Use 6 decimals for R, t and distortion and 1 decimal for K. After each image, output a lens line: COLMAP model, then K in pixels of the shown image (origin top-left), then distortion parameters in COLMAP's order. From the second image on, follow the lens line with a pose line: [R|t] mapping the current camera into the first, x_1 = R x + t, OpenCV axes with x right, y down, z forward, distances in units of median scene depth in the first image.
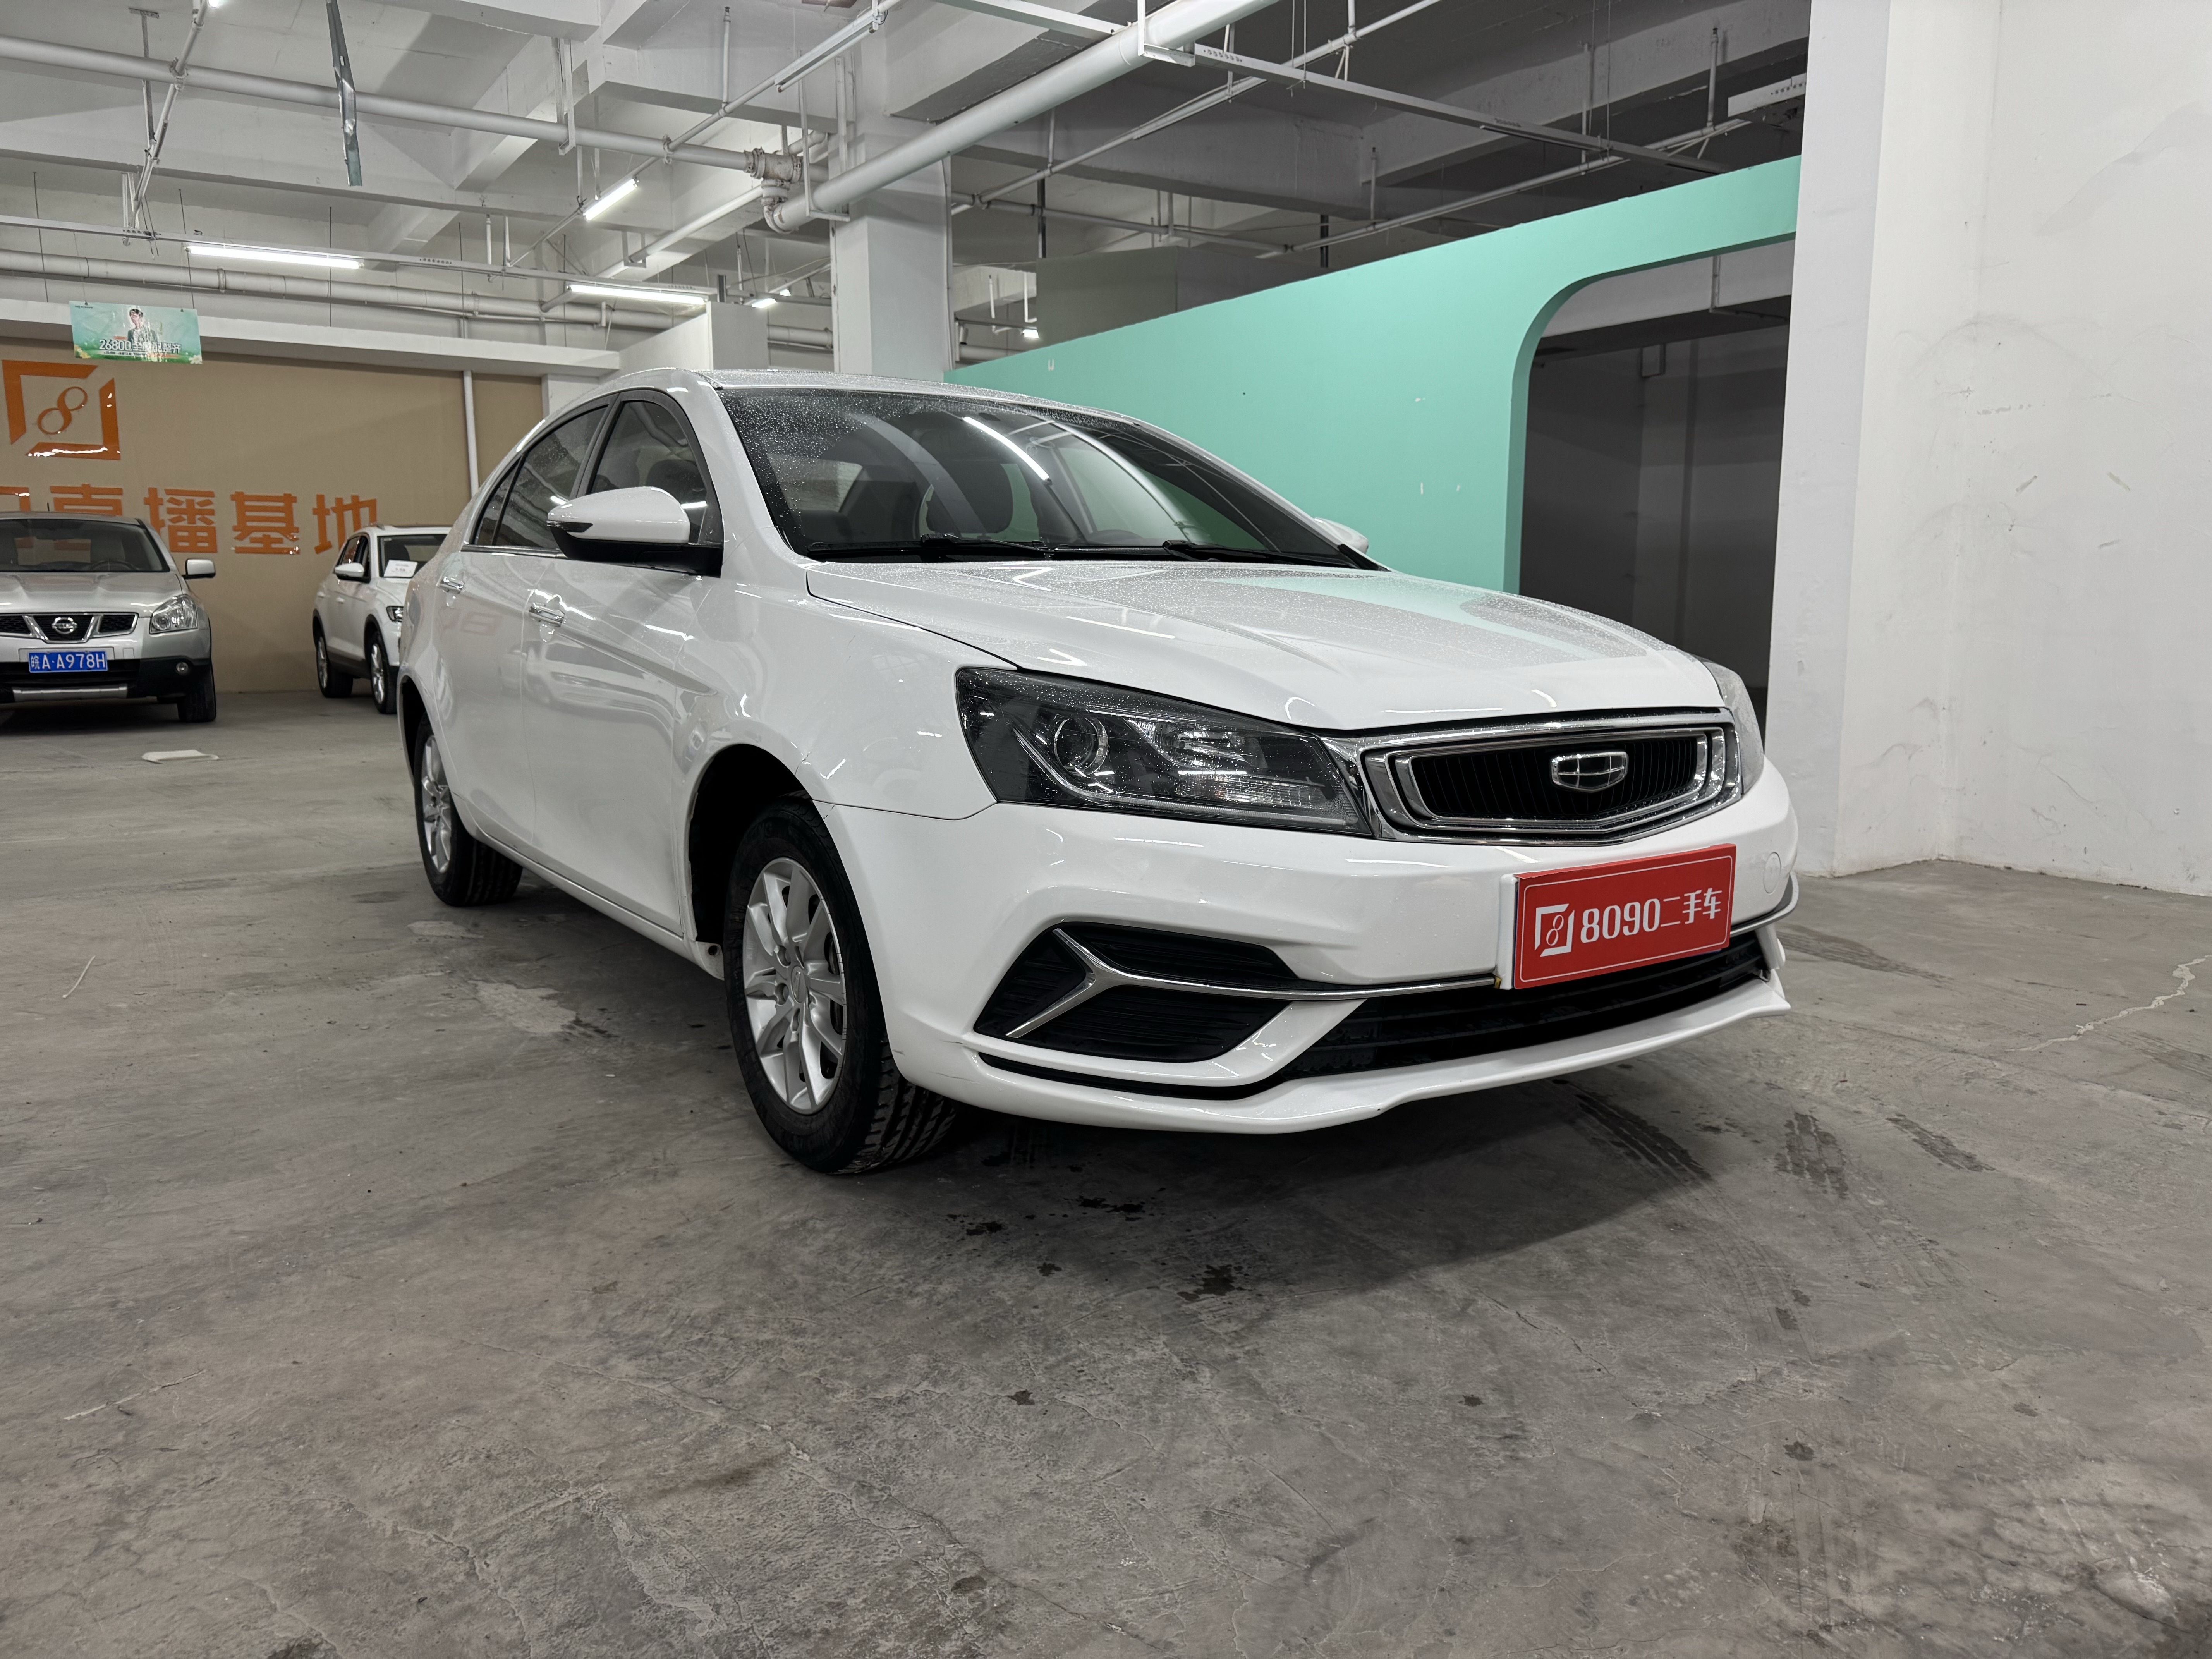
lens RADIAL K [[1565.6, 0, 1118.8], [0, 1565.6, 822.8], [0, 0, 1]] dist [0.027908, -0.032829]
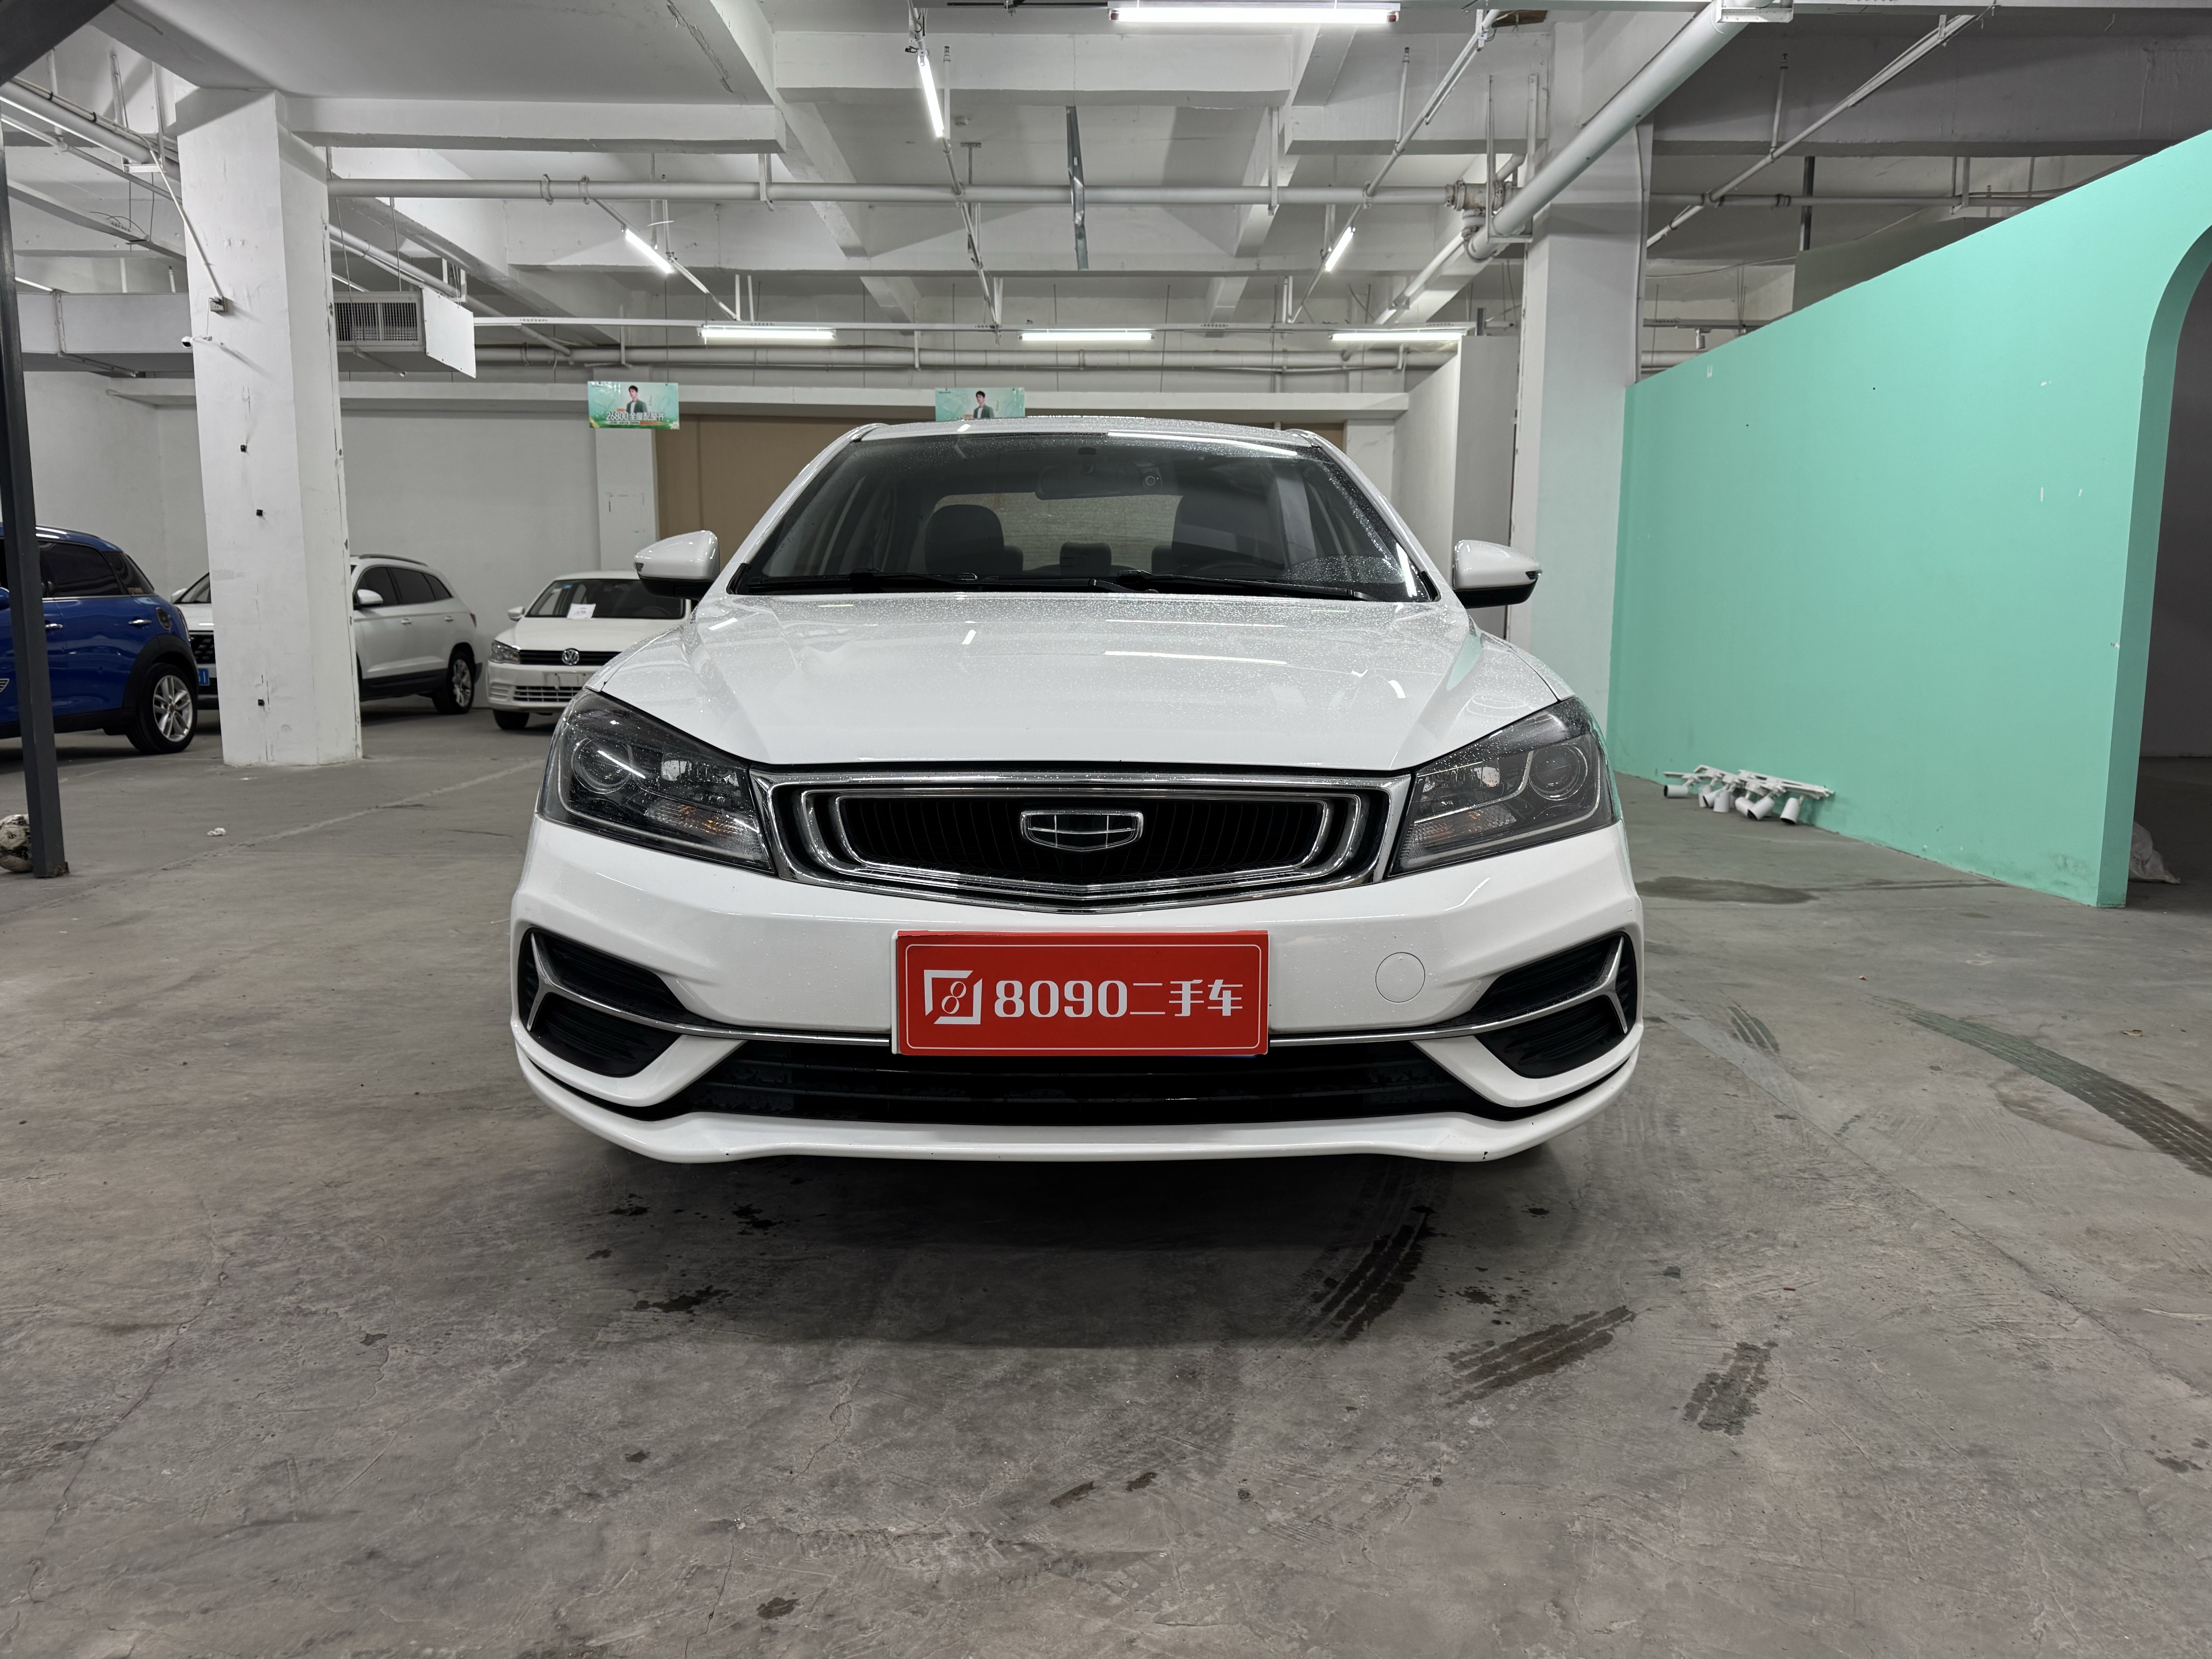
lens RADIAL K [[1561.9, 0, 1117.9], [0, 1561.9, 838.1], [0, 0, 1]] dist [0.053332, -0.070791]
pose [[0.836859, 0.080168, -0.541516, 0.737504], [-0.085894, 0.996195, 0.014739, -0.039526], [0.540637, 0.034179, 0.840561, 0.252500]]
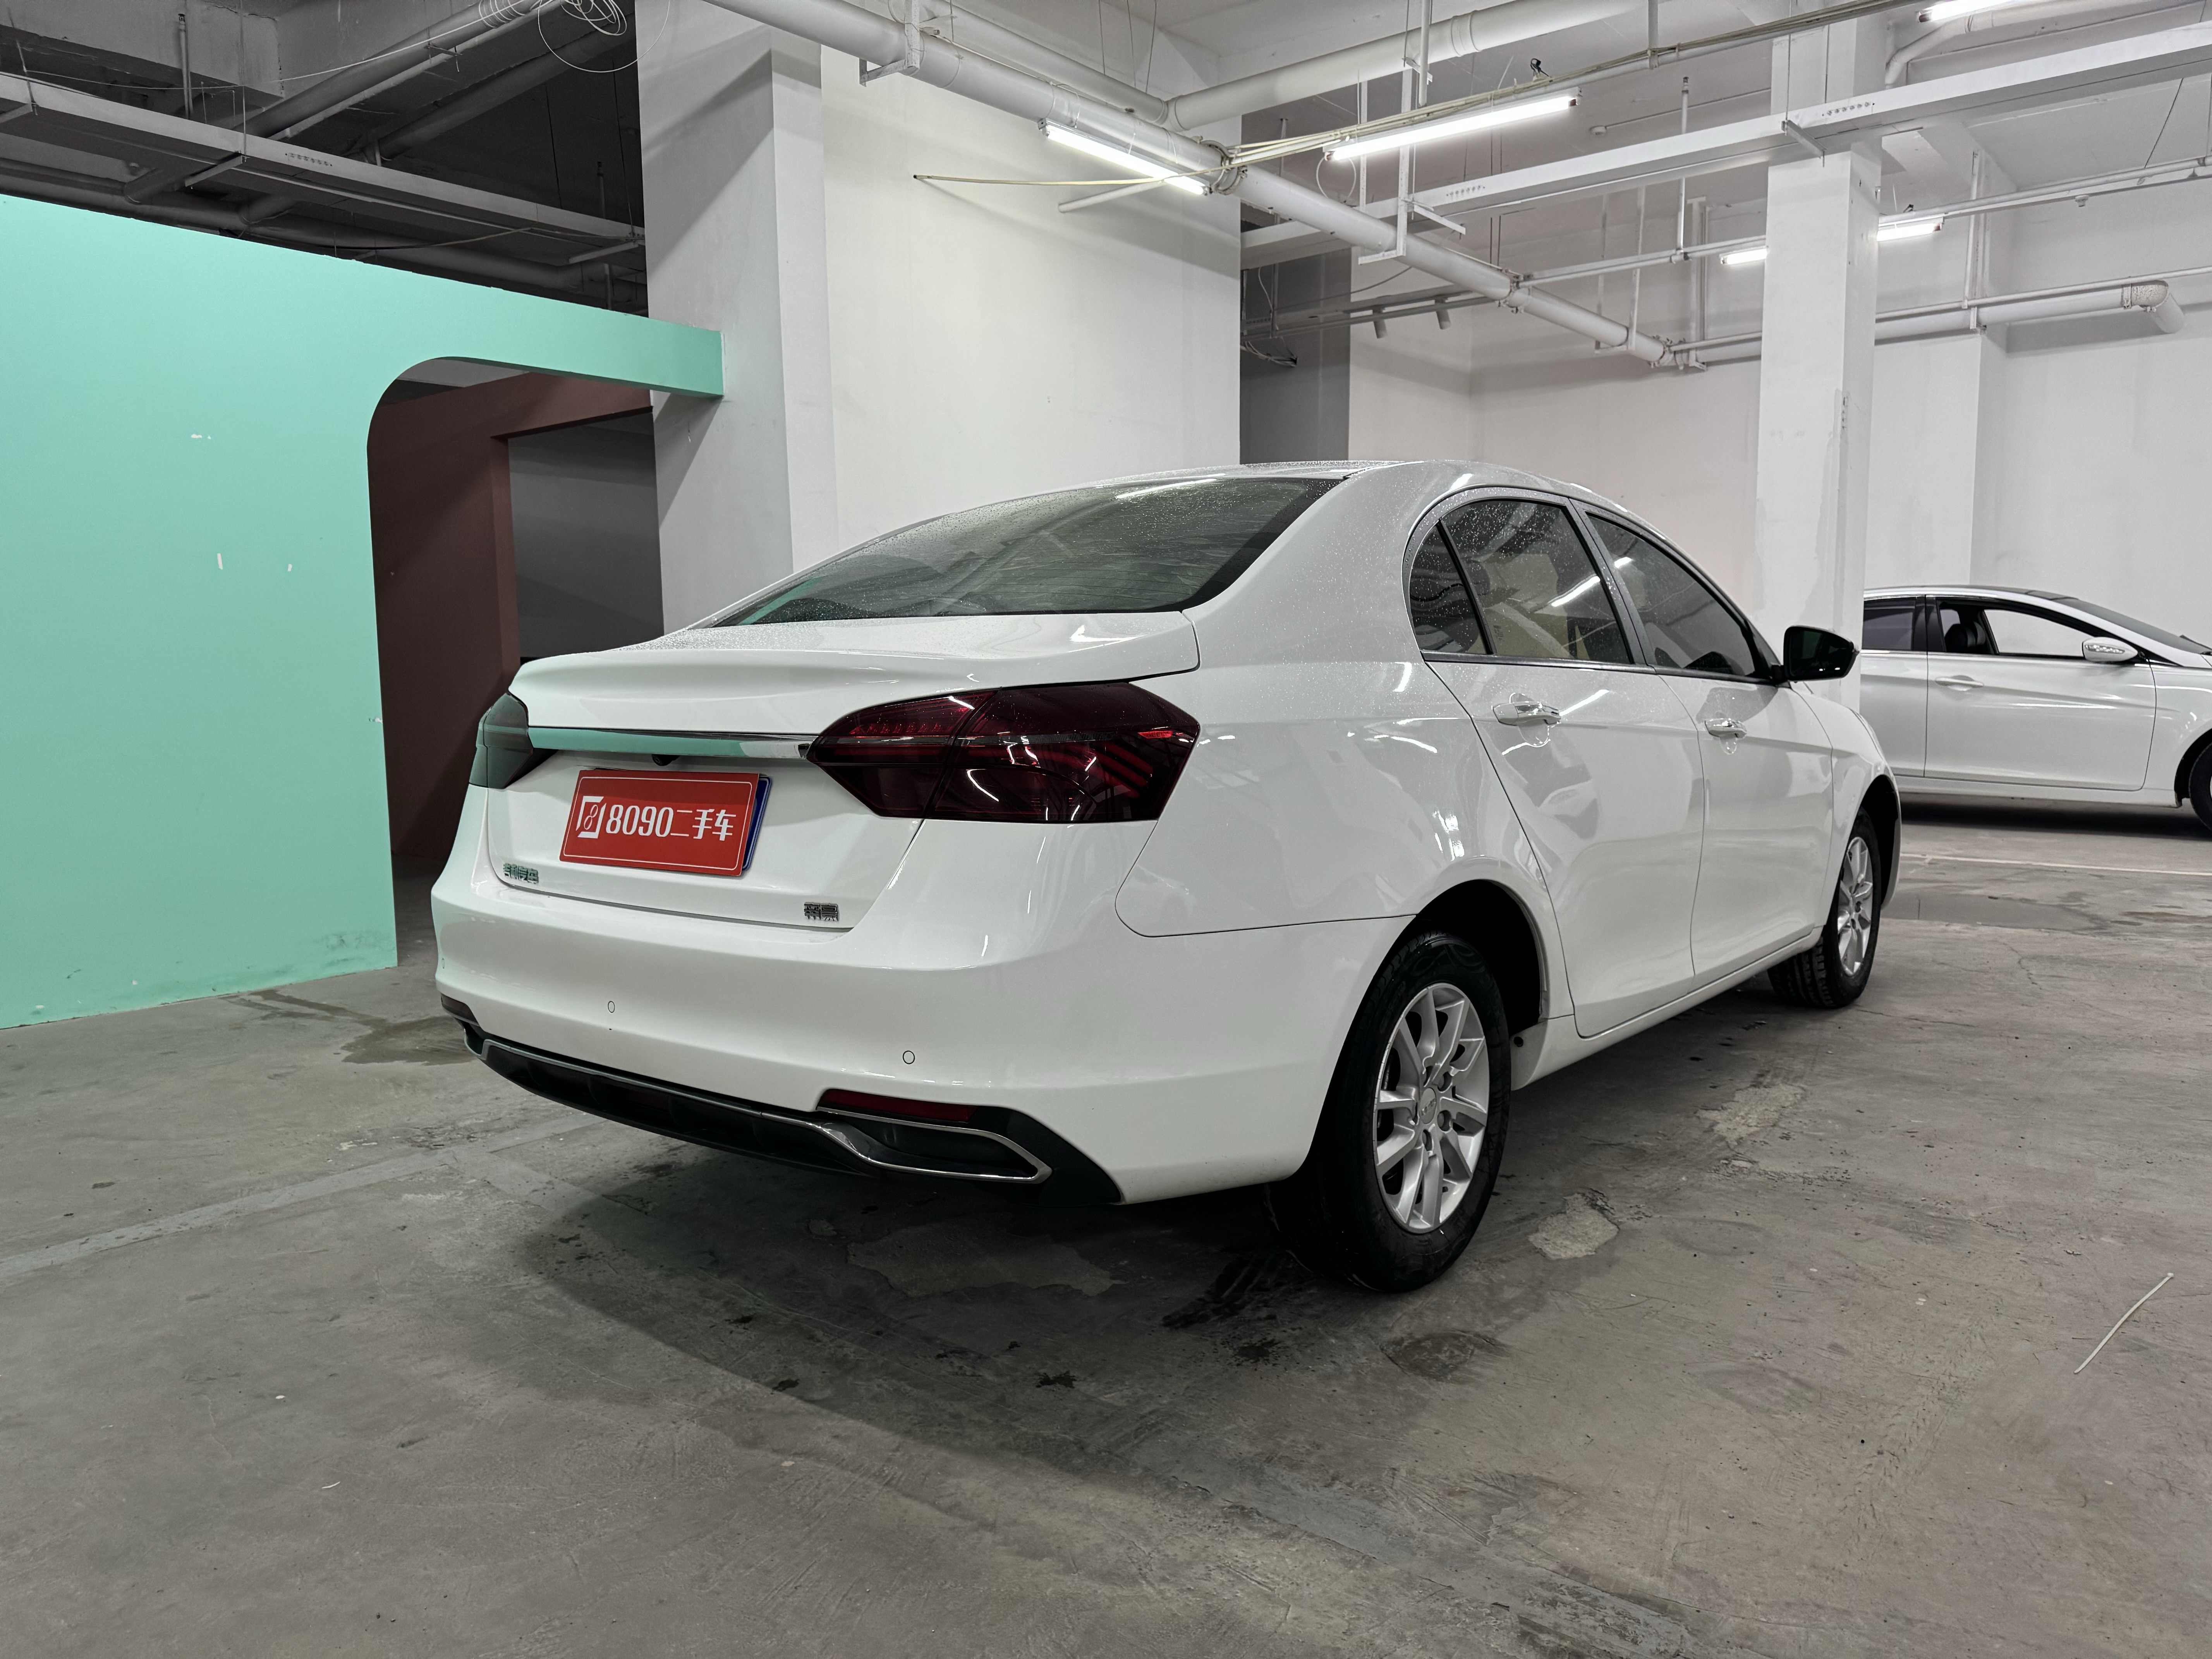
lens RADIAL K [[1556.9, 0, 1109.1], [0, 1556.9, 841.0], [0, 0, 1]] dist [0.031576, -0.033449]
pose [[-0.295075, -0.101535, 0.950064, -1.815939], [0.143527, 0.978345, 0.149135, -0.405144], [-0.944633, 0.180366, -0.274112, 2.472600]]
